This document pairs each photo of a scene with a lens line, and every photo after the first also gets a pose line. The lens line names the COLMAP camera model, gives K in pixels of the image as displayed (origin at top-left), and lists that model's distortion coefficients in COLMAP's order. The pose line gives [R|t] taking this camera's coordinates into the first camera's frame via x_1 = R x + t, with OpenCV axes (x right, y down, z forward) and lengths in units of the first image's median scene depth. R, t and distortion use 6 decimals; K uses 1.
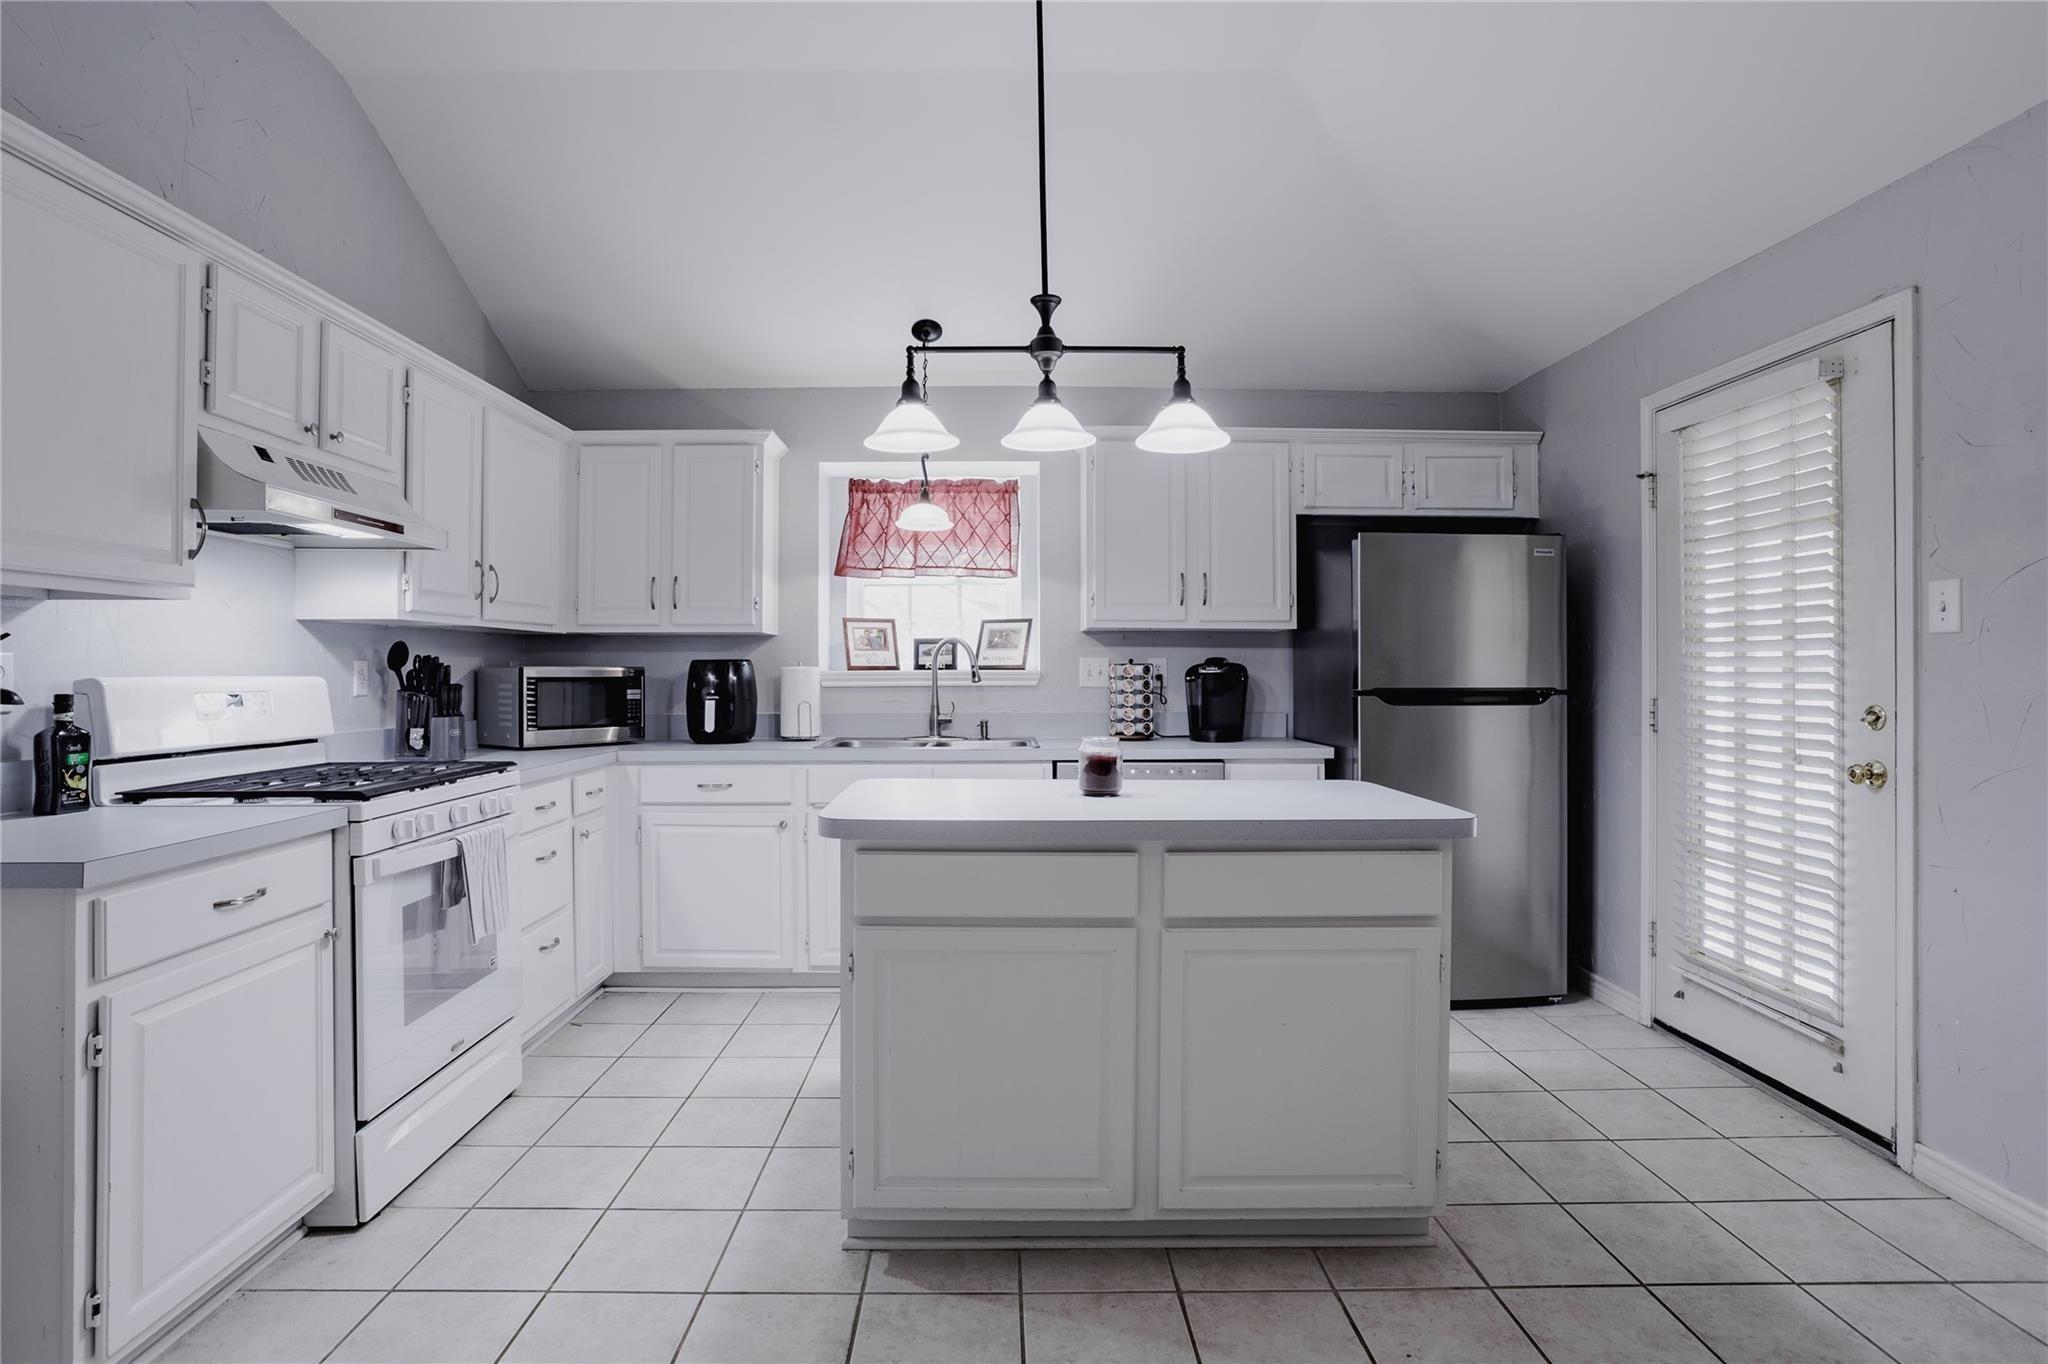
lens RADIAL K [[1040.9, 0, 1030.9], [0, 1040.9, 678.8], [0, 0, 1]] dist [-0.018470, 0.002040]
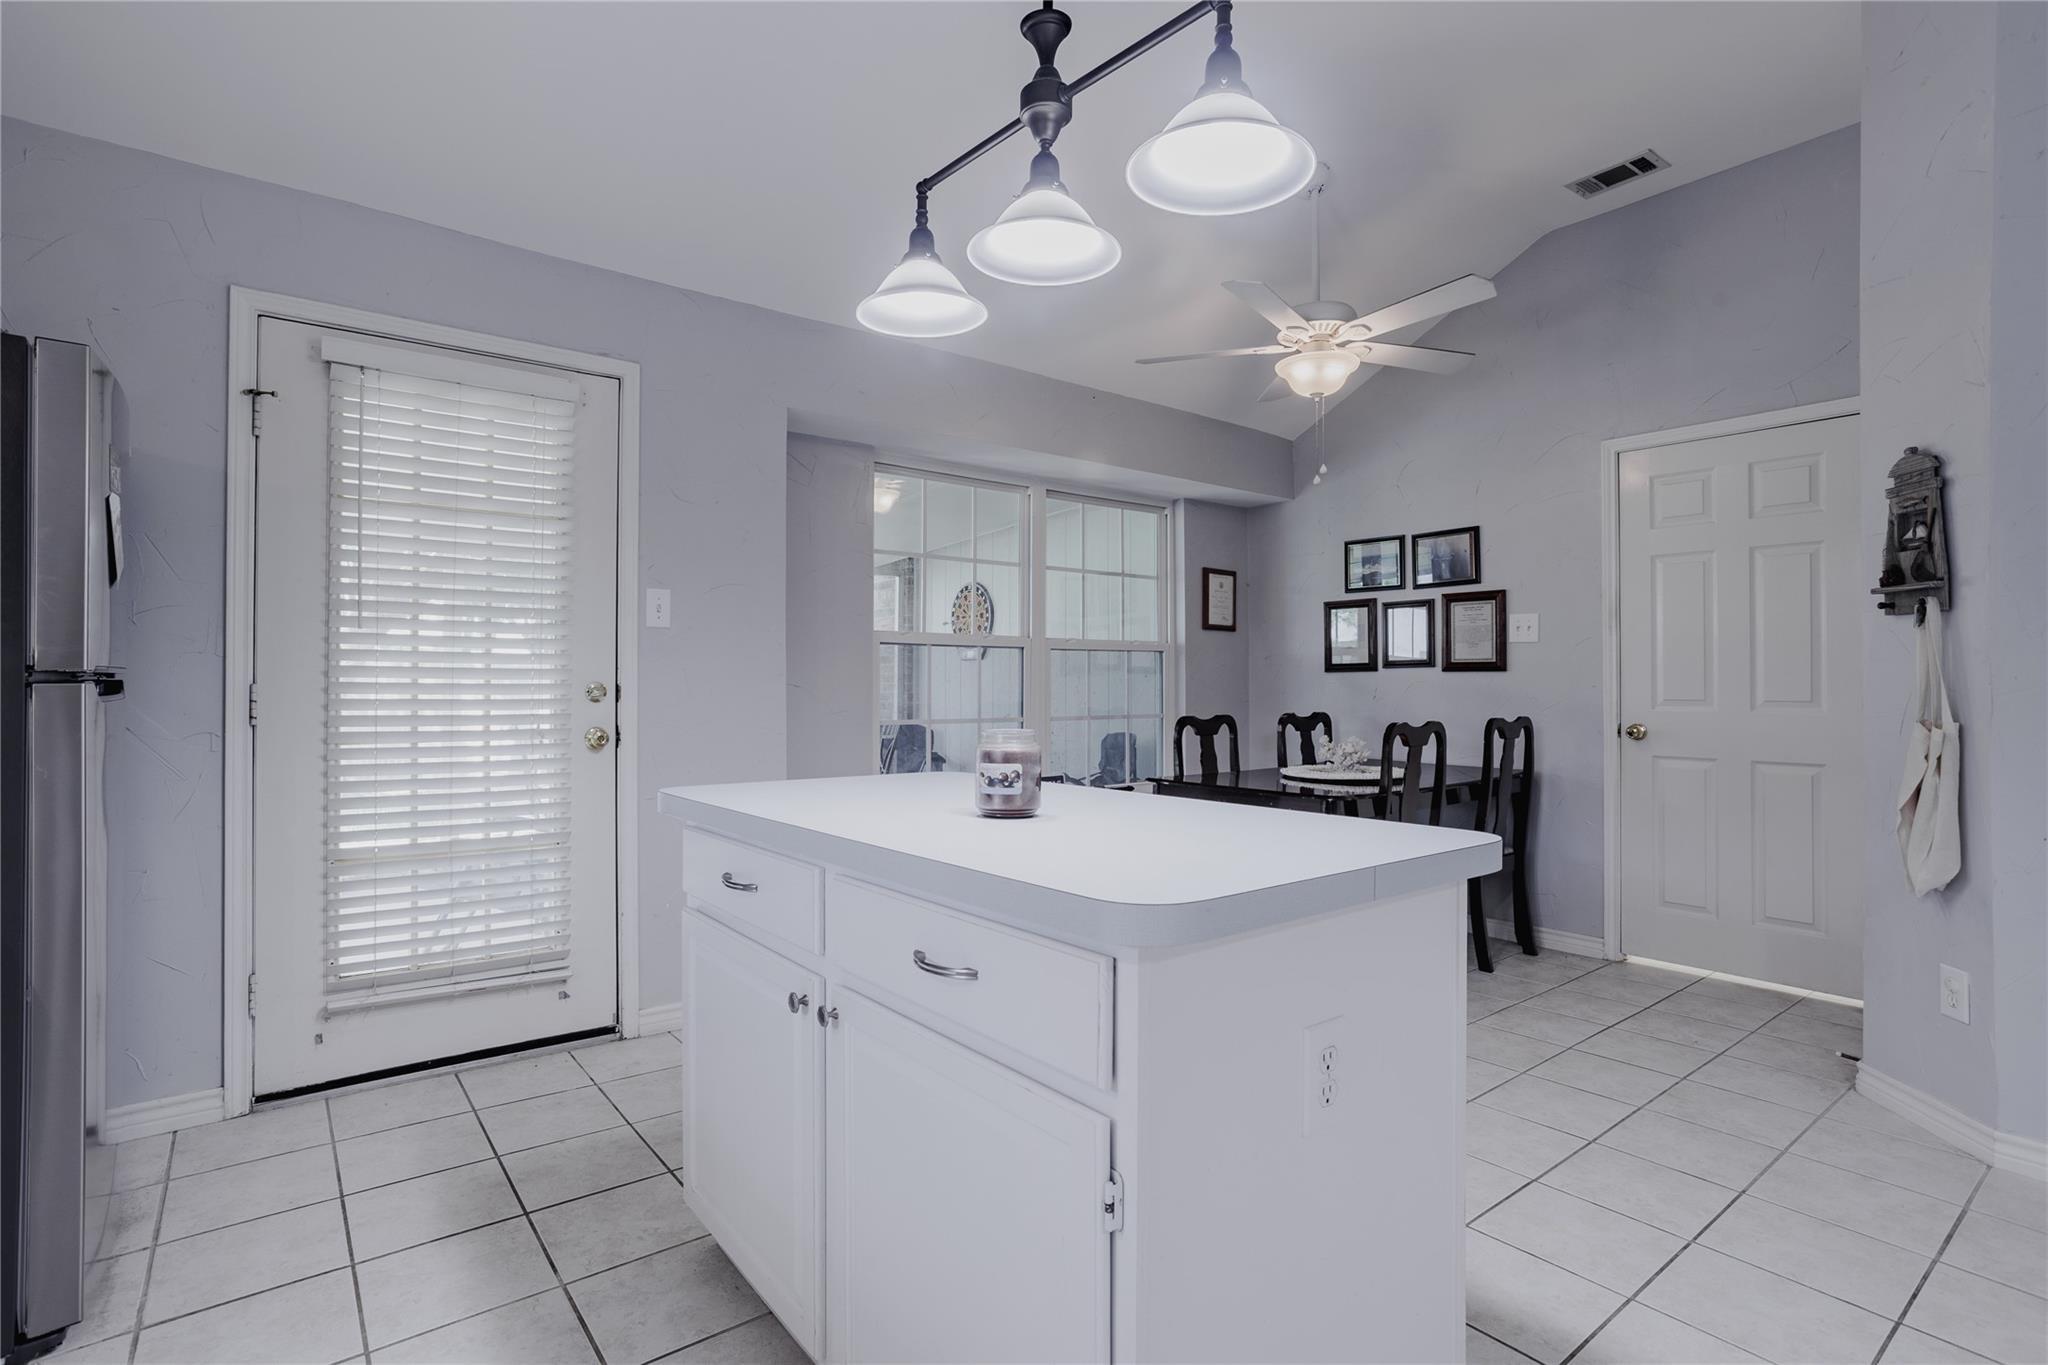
lens RADIAL K [[1008.5, 0, 1013.4], [0, 1008.5, 687.9], [0, 0, 1]] dist [-0.023375, 0.001257]
pose [[-0.575807, -0.007256, 0.817554, -0.286742], [0.000838, 0.999955, 0.009464, 0.014114], [-0.817586, 0.006134, -0.575775, 0.813436]]
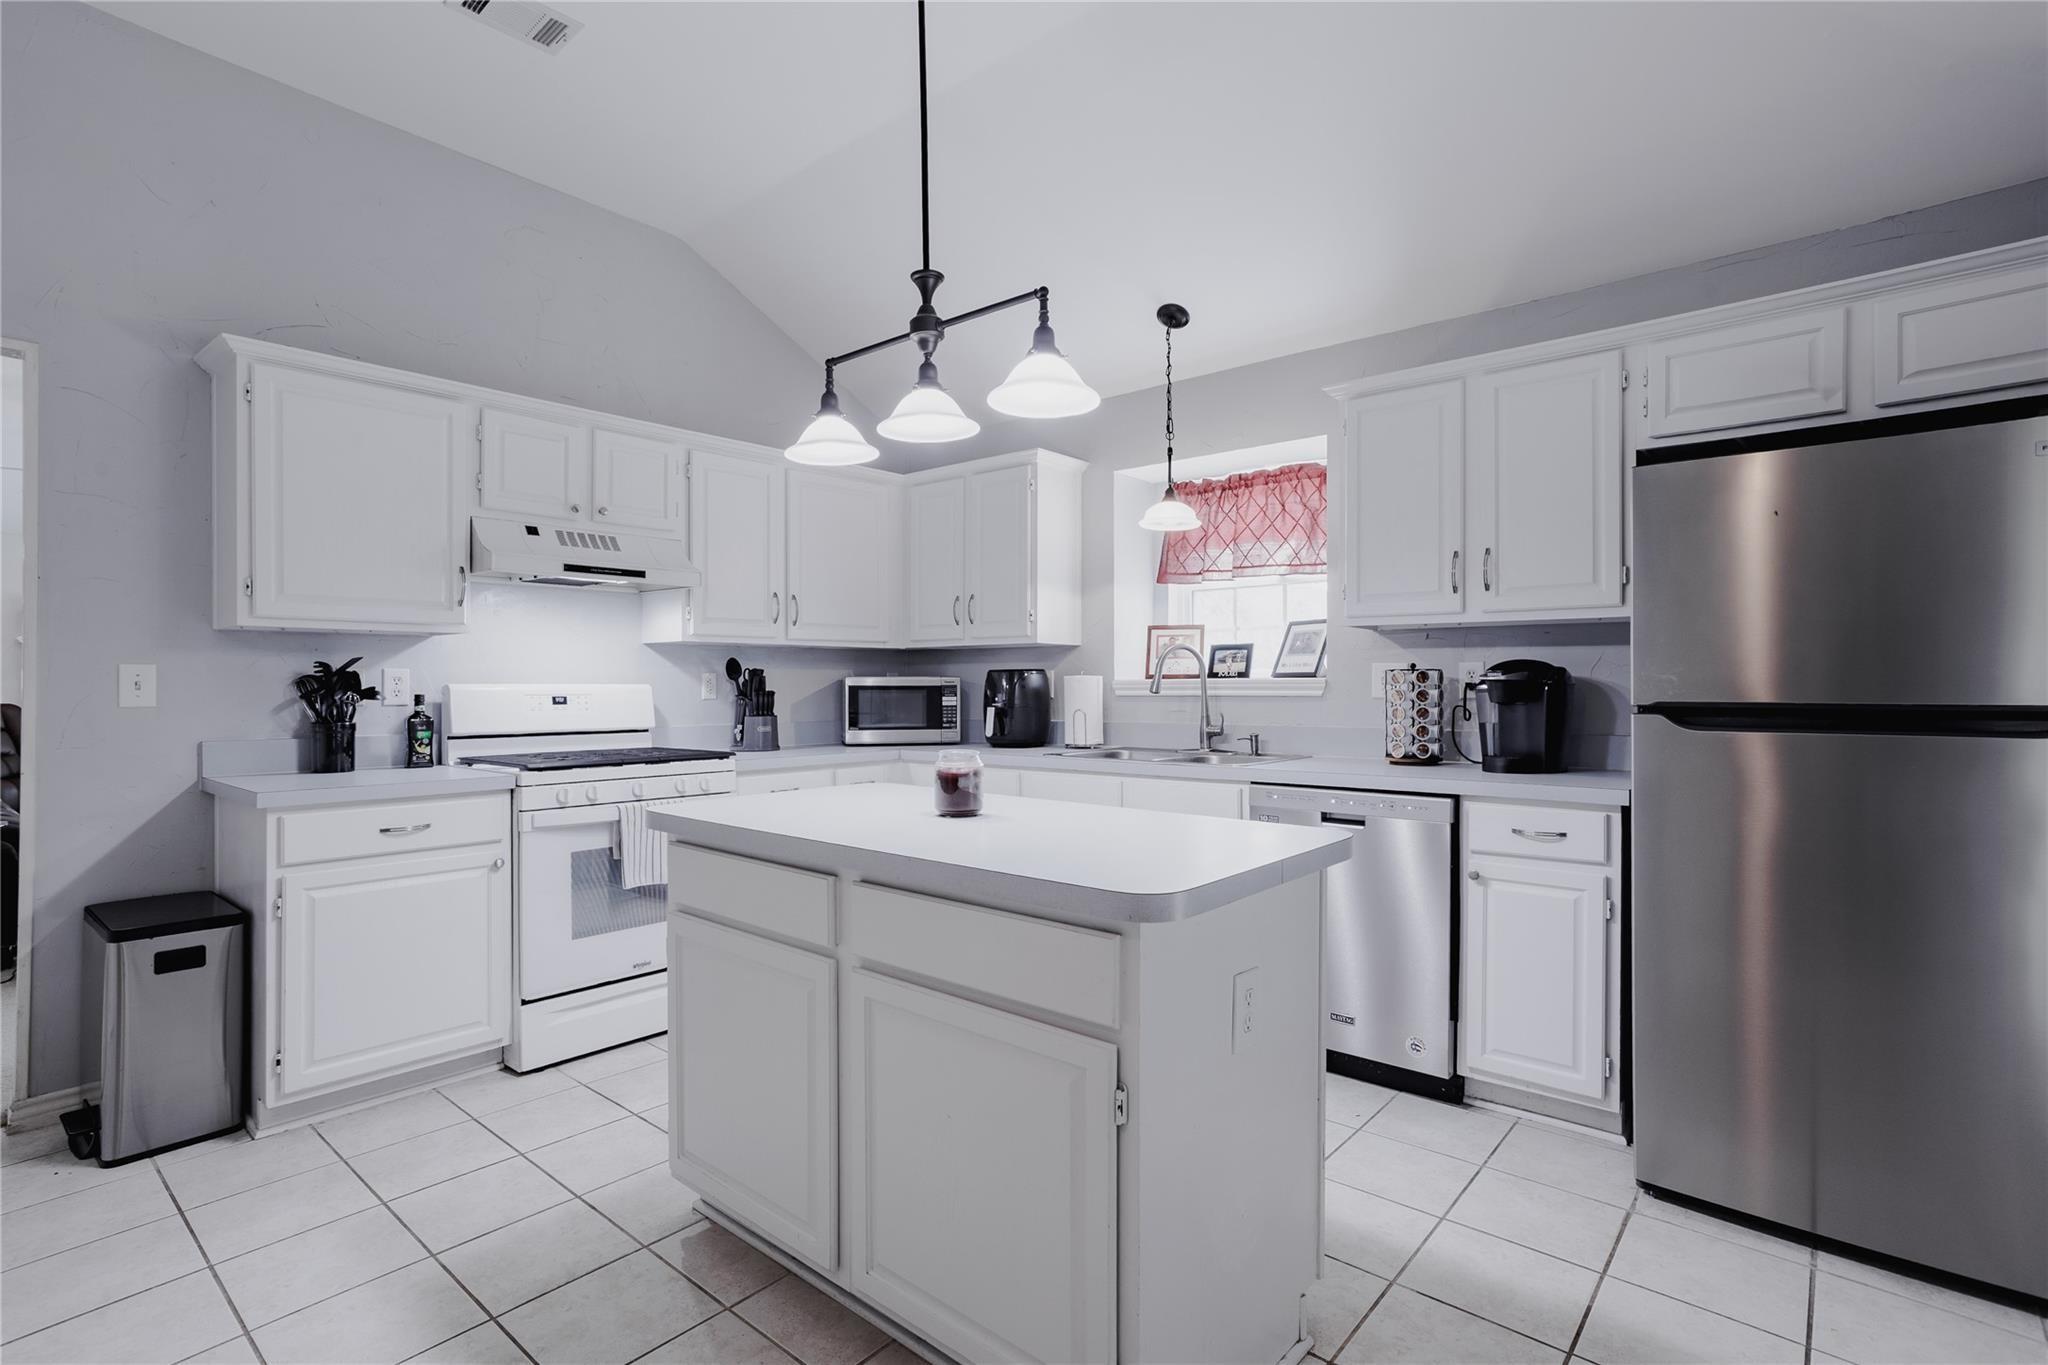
lens RADIAL K [[1008.5, 0, 1013.4], [0, 1008.5, 687.9], [0, 0, 1]] dist [-0.023375, 0.001257]
pose [[0.741508, 0.001272, -0.670942, 0.408695], [-0.003456, 0.999992, -0.001925, 0.002491], [0.670935, 0.003746, 0.741507, 0.234451]]
